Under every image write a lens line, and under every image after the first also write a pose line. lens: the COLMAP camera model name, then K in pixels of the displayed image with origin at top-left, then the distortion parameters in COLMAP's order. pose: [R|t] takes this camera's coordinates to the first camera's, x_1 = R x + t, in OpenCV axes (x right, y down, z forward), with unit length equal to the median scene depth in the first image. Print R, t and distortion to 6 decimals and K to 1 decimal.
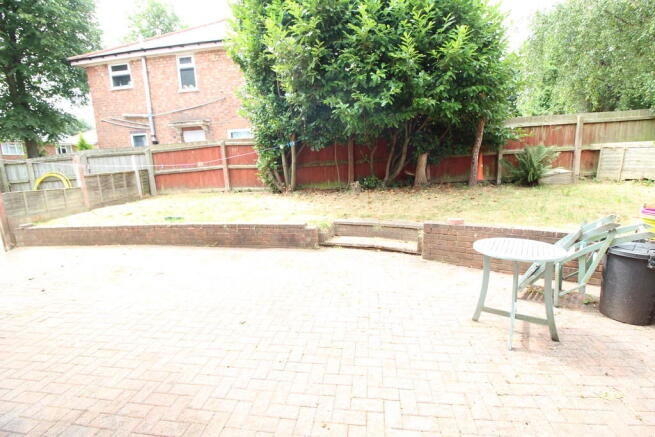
lens RADIAL K [[305.6, 0, 332.1], [0, 305.6, 214.7], [0, 0, 1]] dist [-0.000299, -0.012208]
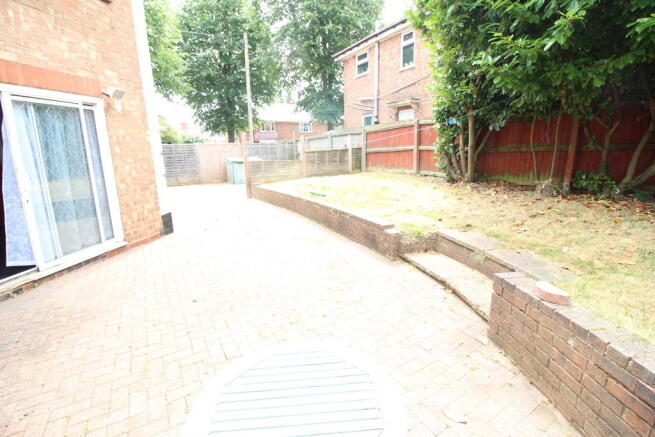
lens RADIAL K [[305.6, 0, 332.1], [0, 305.6, 214.7], [0, 0, 1]] dist [-0.000299, -0.012208]
pose [[0.630932, 0.195850, -0.750711, 0.228784], [-0.140116, 0.980467, 0.138031, -0.048338], [0.763081, 0.018098, 0.646050, 0.202685]]
